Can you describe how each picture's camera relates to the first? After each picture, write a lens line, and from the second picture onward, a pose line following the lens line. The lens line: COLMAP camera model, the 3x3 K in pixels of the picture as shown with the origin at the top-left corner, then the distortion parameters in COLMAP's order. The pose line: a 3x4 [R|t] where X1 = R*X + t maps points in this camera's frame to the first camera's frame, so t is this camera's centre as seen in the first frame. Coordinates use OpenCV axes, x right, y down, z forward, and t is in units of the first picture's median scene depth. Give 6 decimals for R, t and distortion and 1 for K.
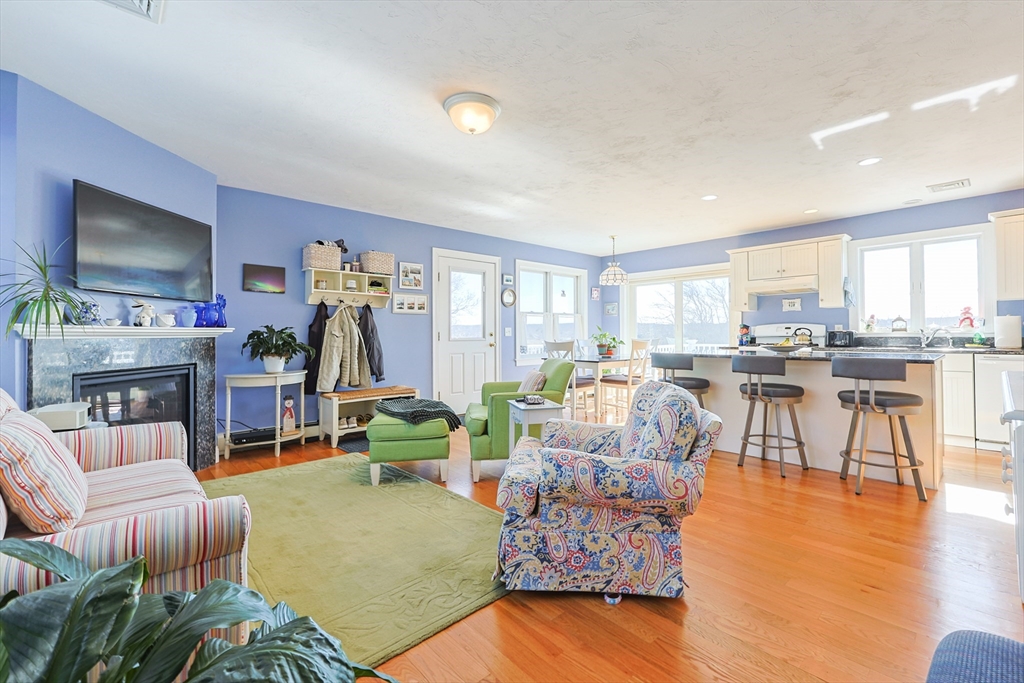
lens RADIAL K [[436.0, 0, 513.6], [0, 436.0, 334.0], [0, 0, 1]] dist [-0.001160, -0.000012]
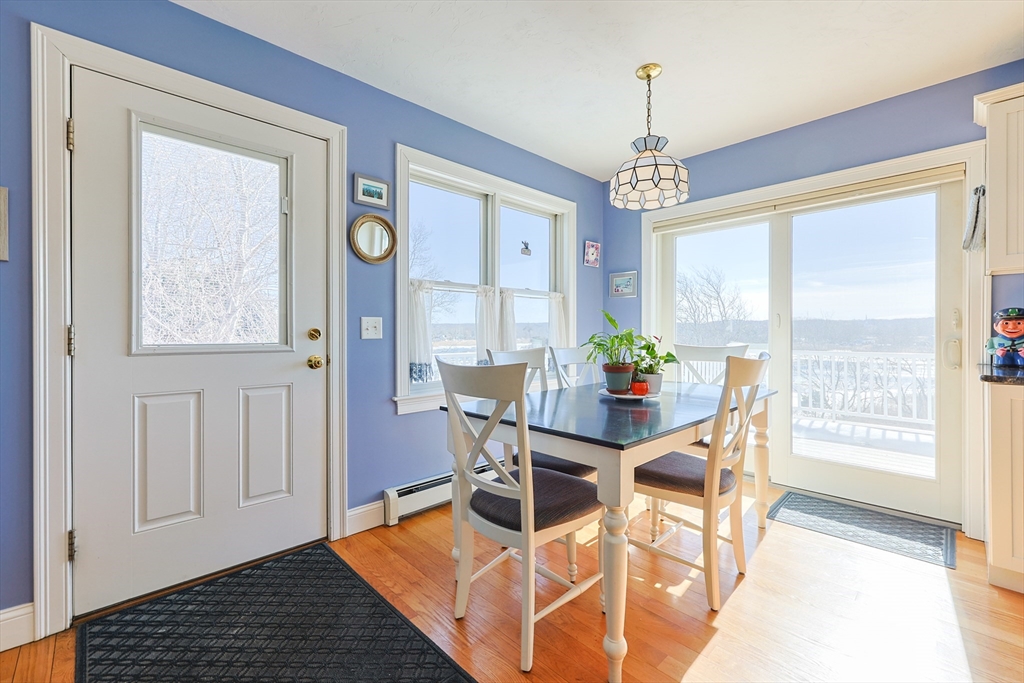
lens RADIAL K [[436.0, 0, 513.6], [0, 436.0, 334.0], [0, 0, 1]] dist [-0.001160, -0.000012]
pose [[0.999566, 0.004252, 0.029160, 0.102015], [-0.004338, 0.999986, 0.002896, -0.000815], [-0.029147, -0.003021, 0.999571, 0.614300]]
